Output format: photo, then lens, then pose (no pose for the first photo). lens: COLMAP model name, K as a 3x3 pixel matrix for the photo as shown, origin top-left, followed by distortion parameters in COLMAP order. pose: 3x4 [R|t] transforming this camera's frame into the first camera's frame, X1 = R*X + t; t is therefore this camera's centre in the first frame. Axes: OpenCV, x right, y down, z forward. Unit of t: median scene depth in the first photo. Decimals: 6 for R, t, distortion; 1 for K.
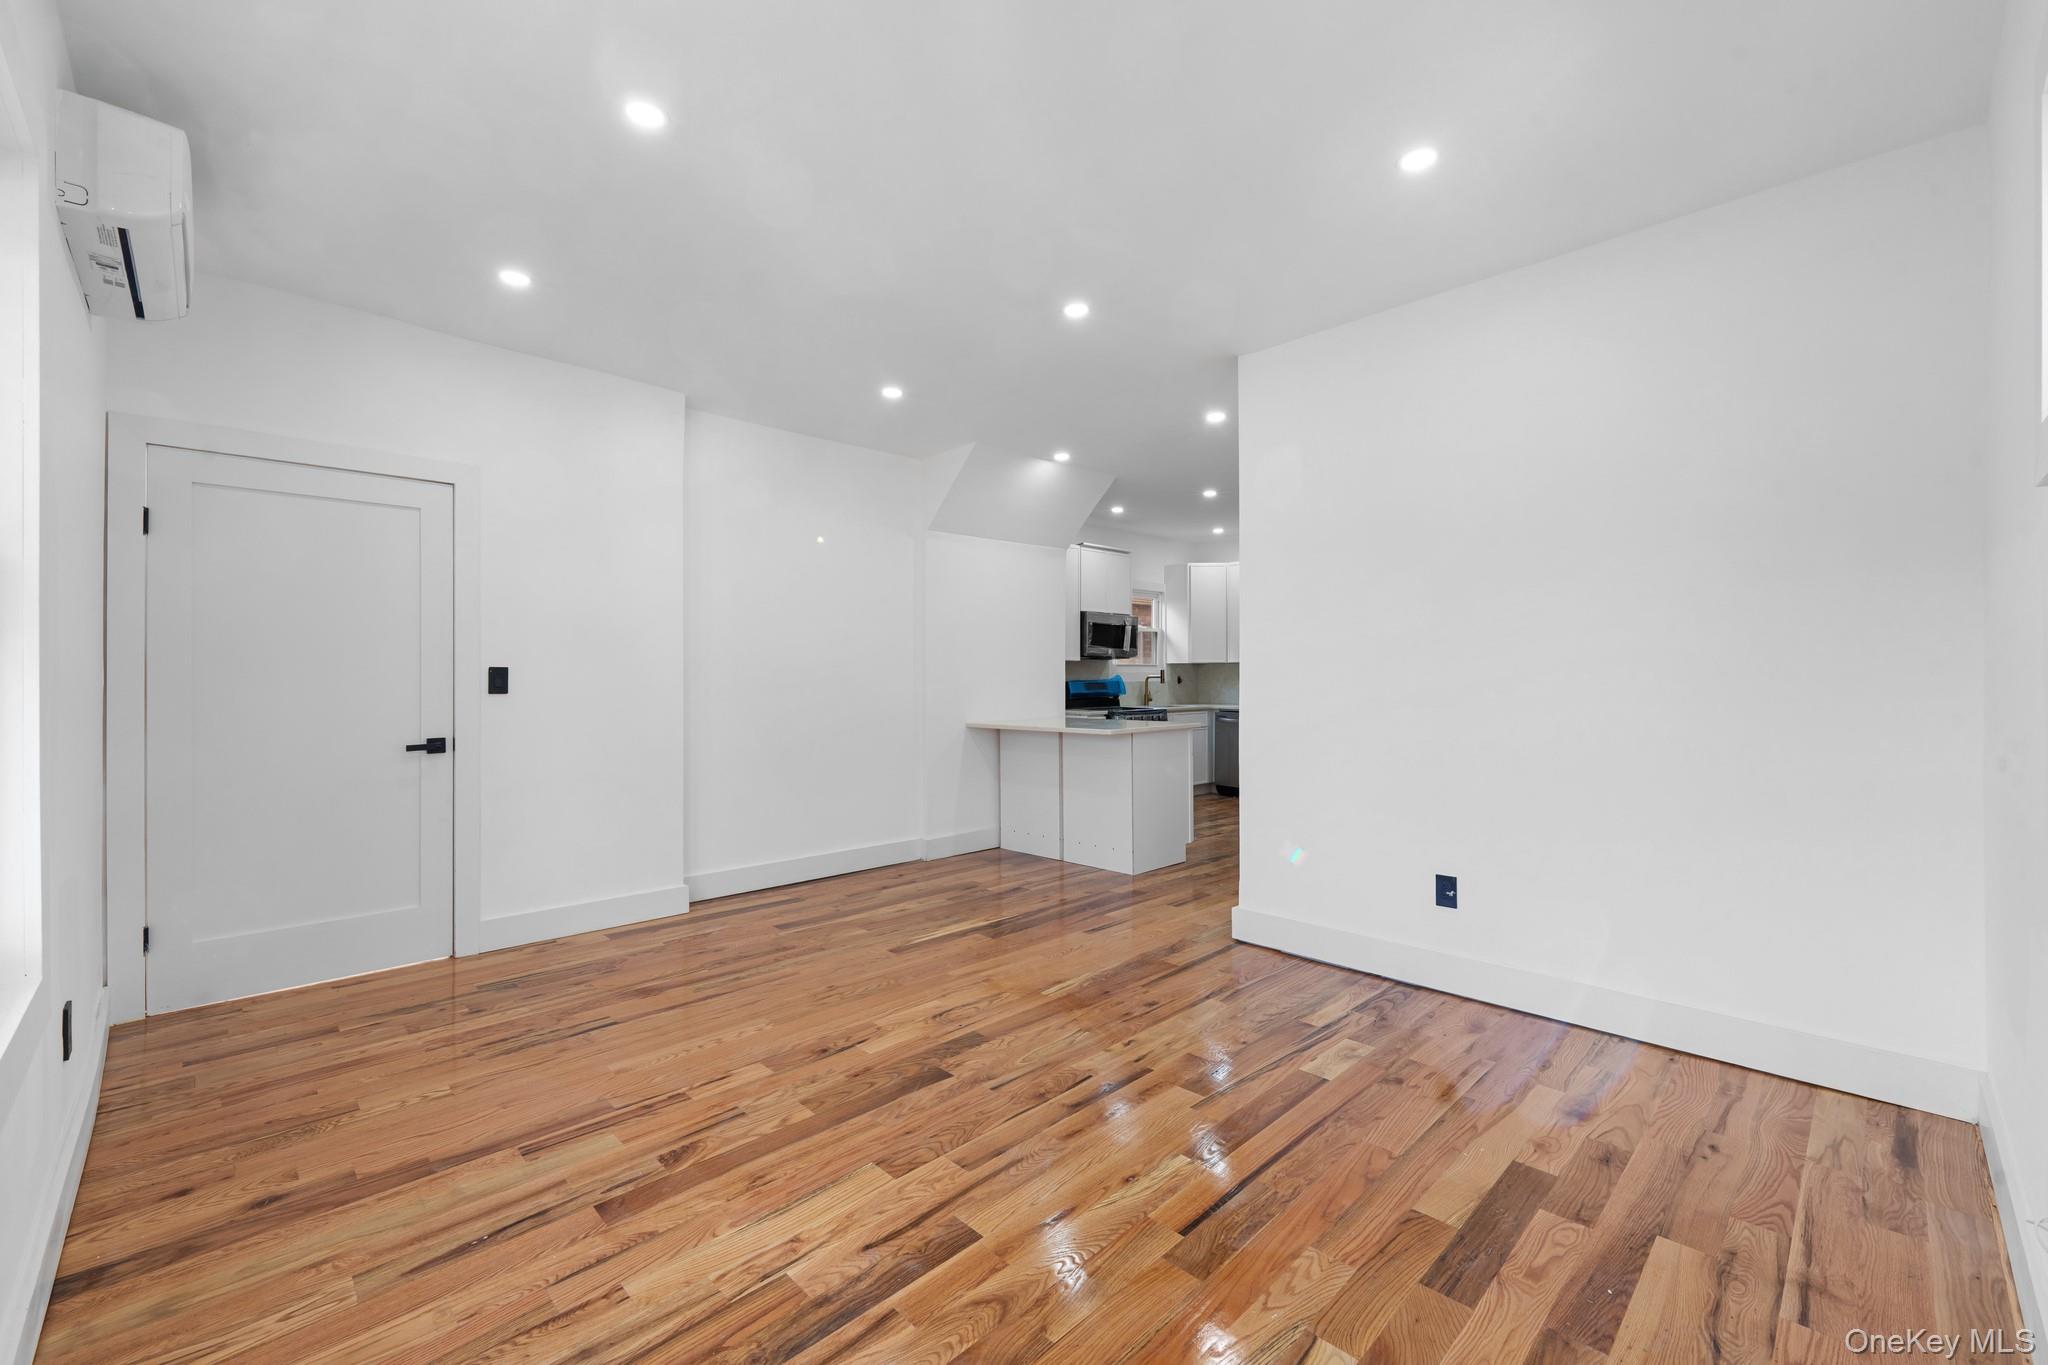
lens RADIAL K [[833.7, 0, 1024.0], [0, 833.7, 682.5], [0, 0, 1]] dist [0.001759, 0.000082]
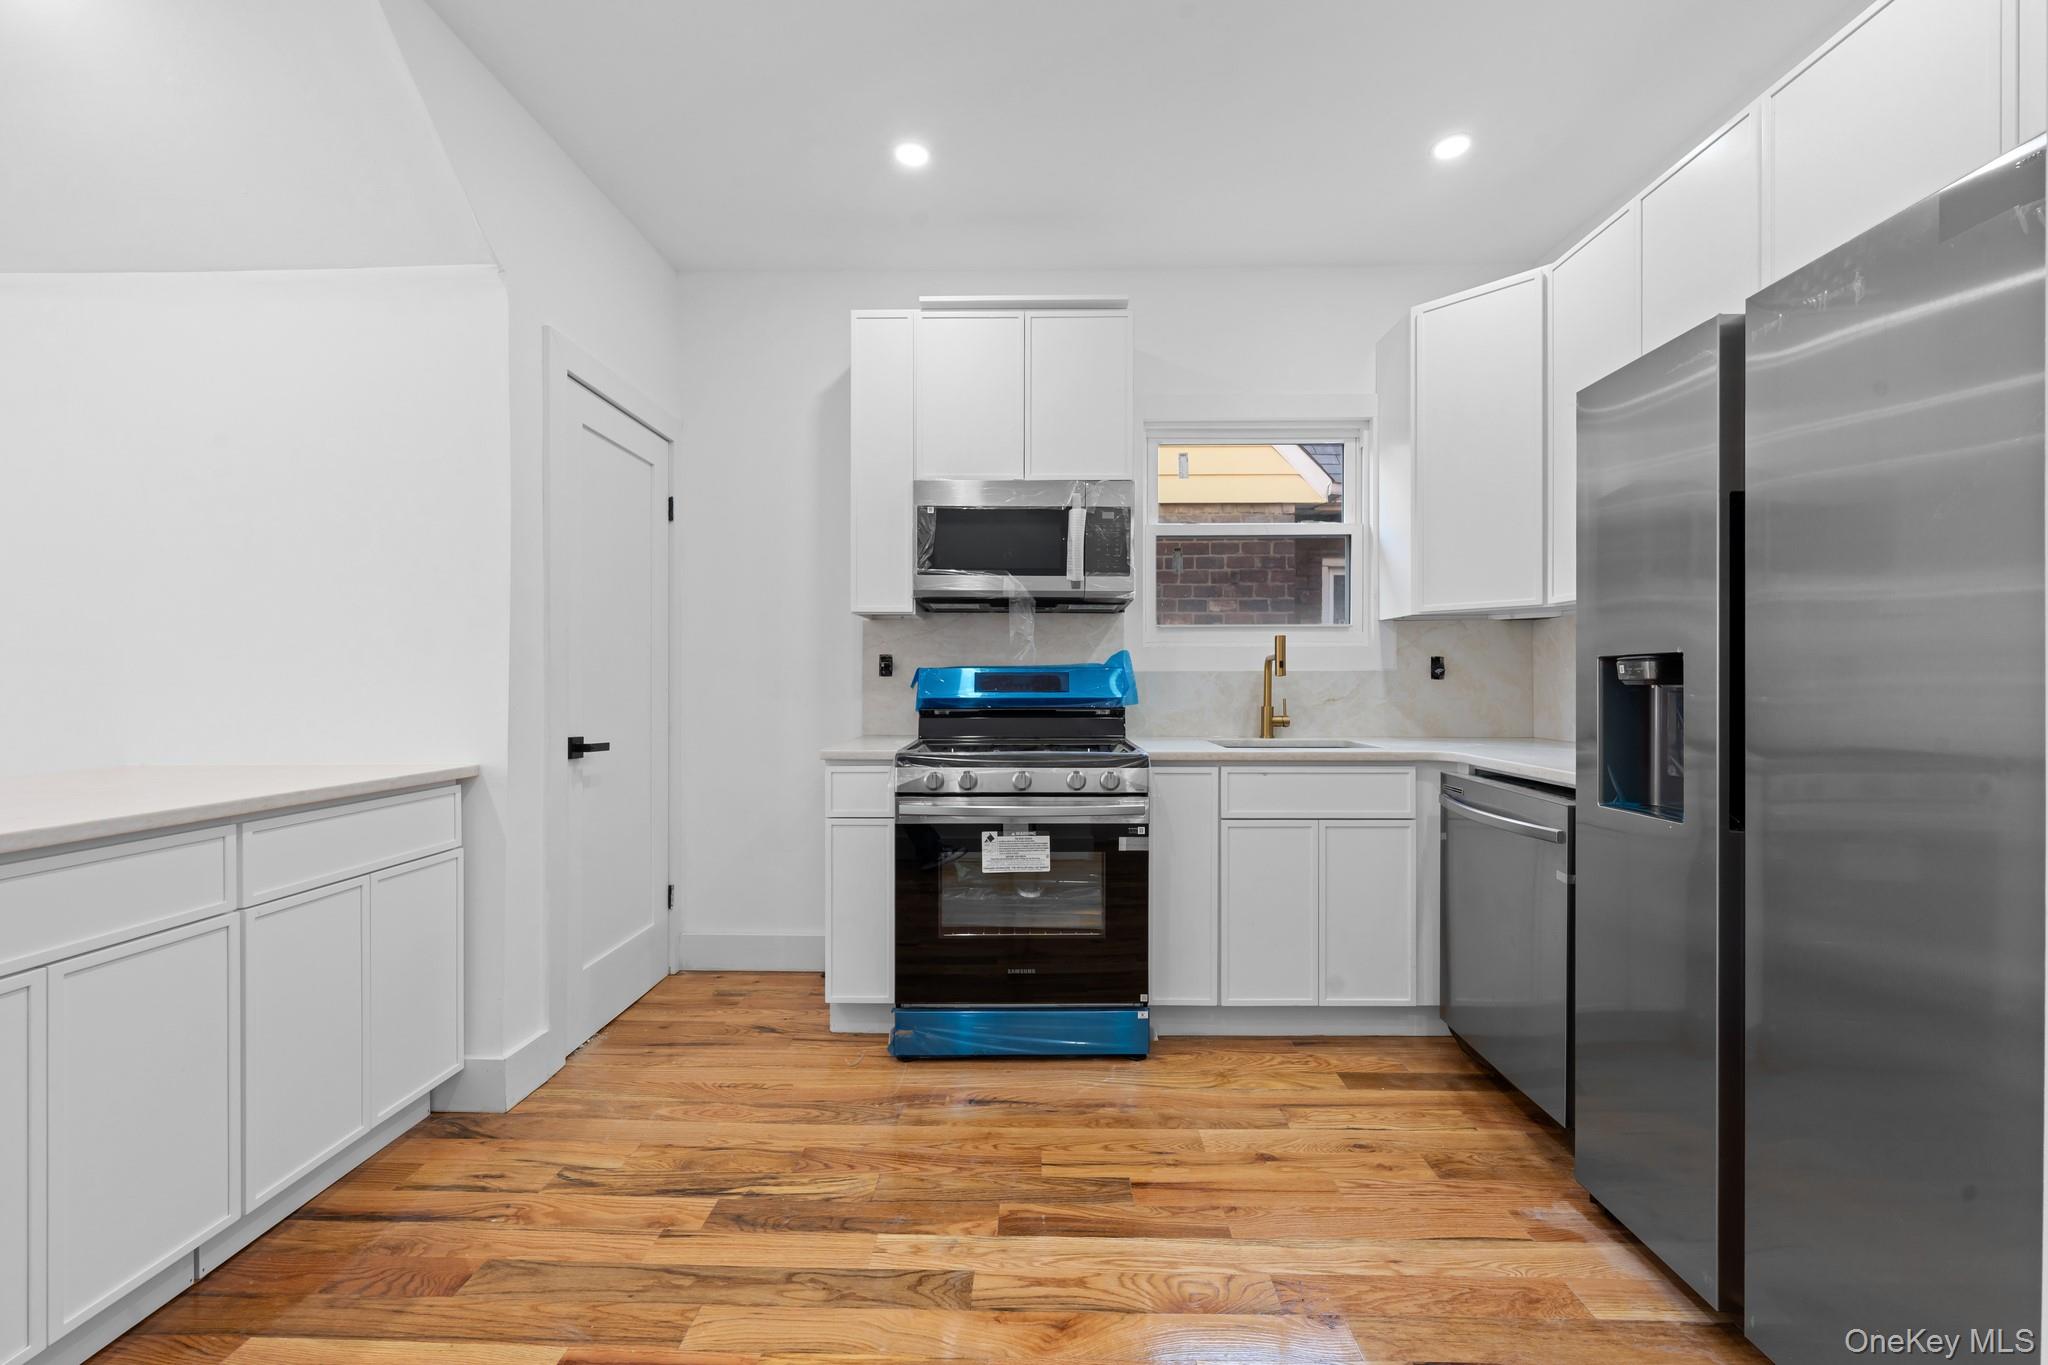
lens RADIAL K [[833.7, 0, 1024.0], [0, 833.7, 682.5], [0, 0, 1]] dist [0.001759, 0.000082]
pose [[0.710398, 0.004477, -0.703786, 0.884017], [-0.008279, 0.999964, -0.001995, 0.014347], [0.703751, 0.007244, 0.710409, 1.837685]]
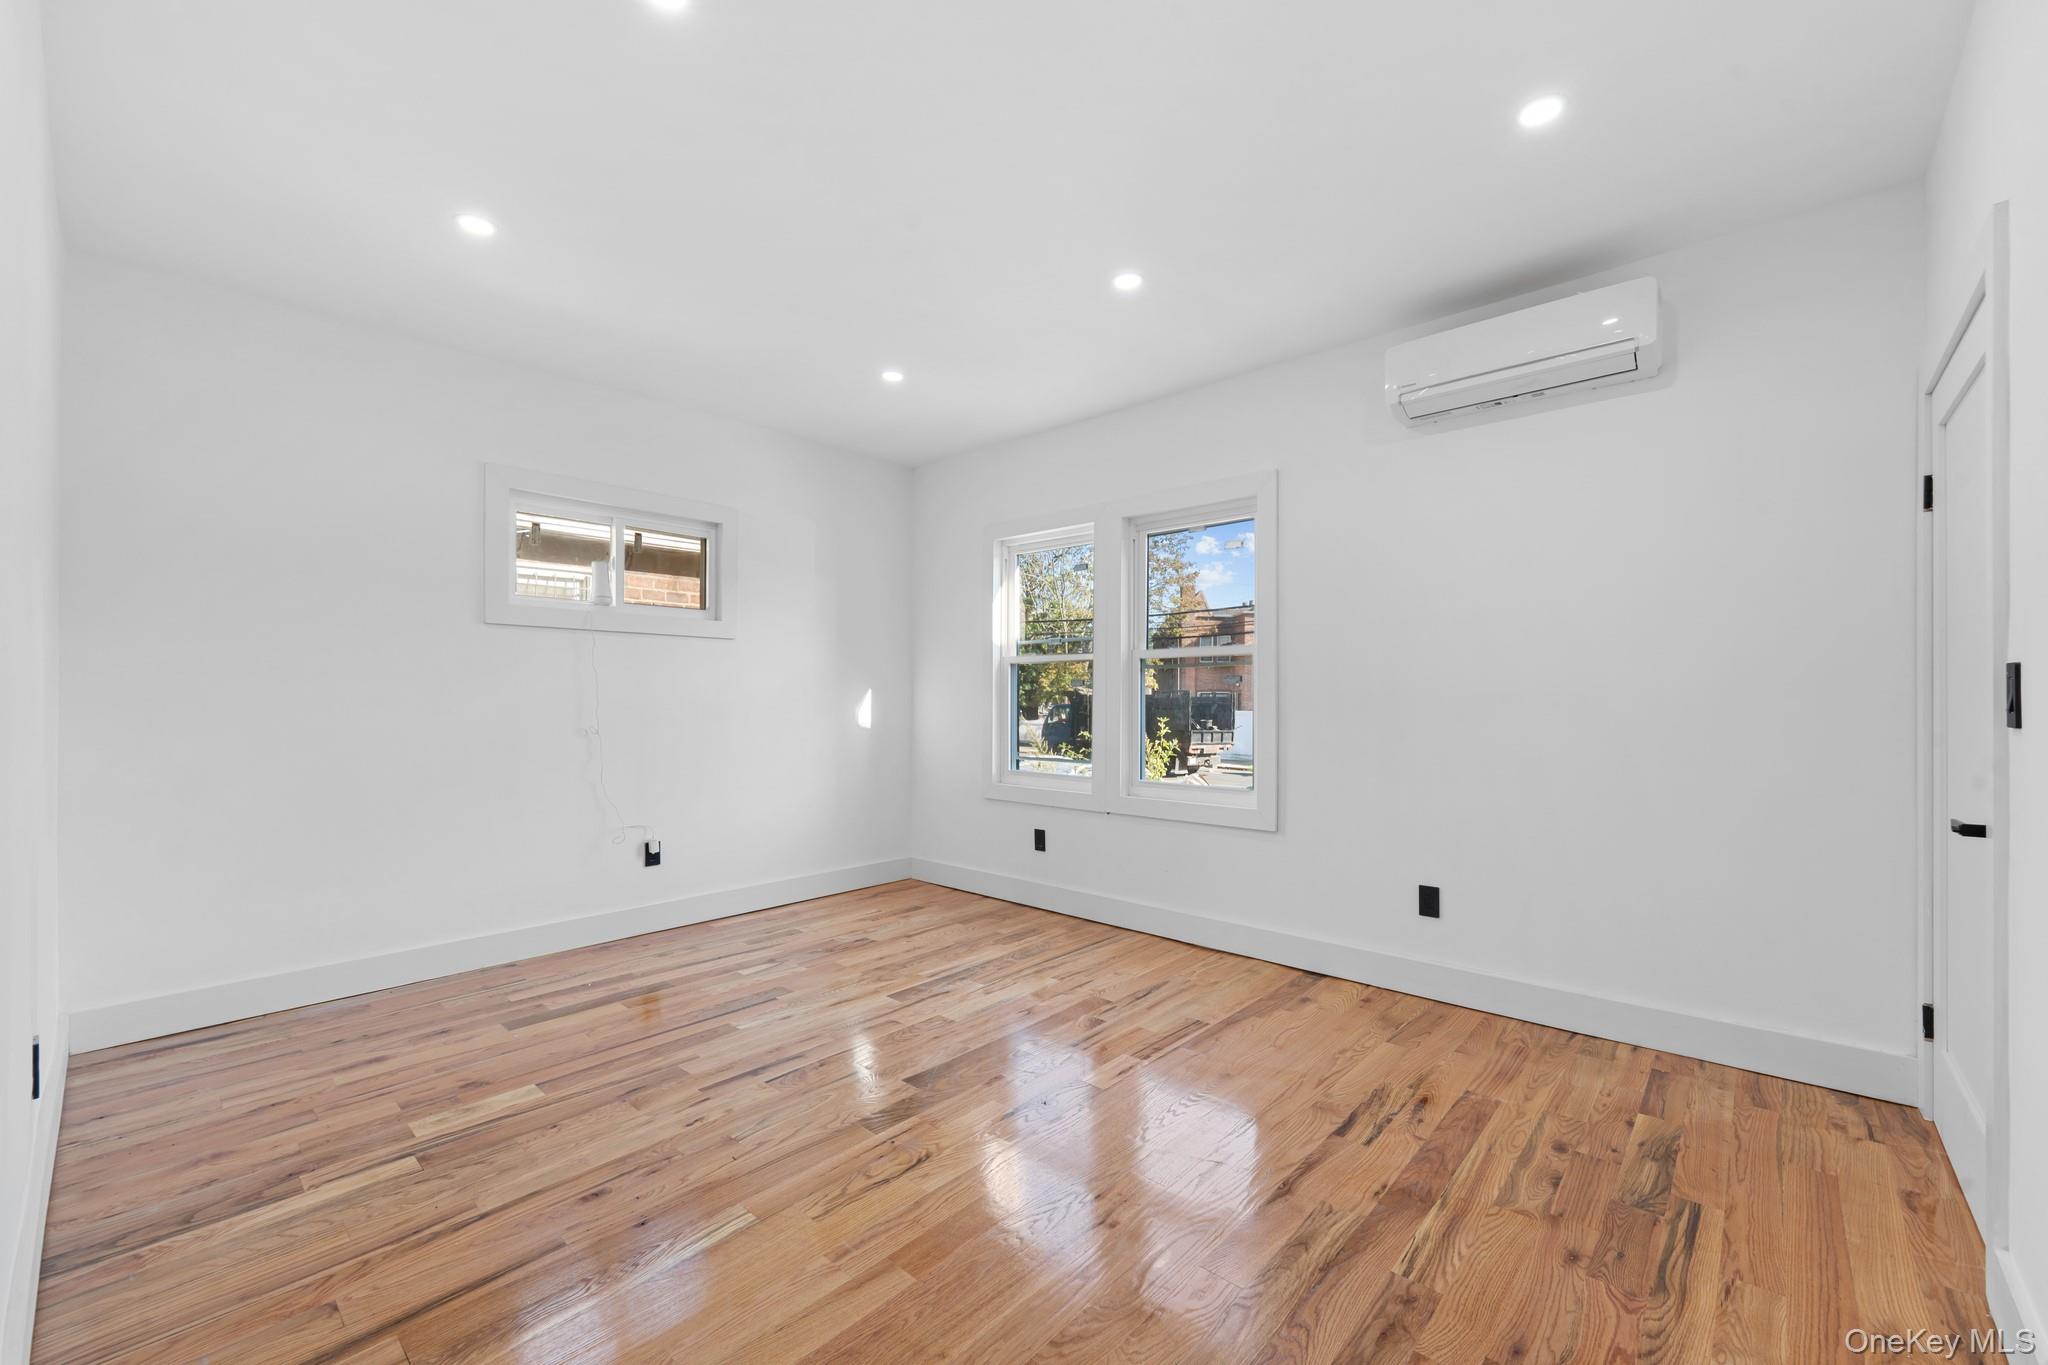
lens RADIAL K [[831.8, 0, 1023.5], [0, 831.8, 699.8], [0, 0, 1]] dist [-0.000169, -0.000086]
pose [[-0.998048, 0.002762, -0.062396, -0.134813], [0.002108, 0.999942, 0.010547, -0.006515], [0.062421, 0.010395, -0.997996, 1.594325]]
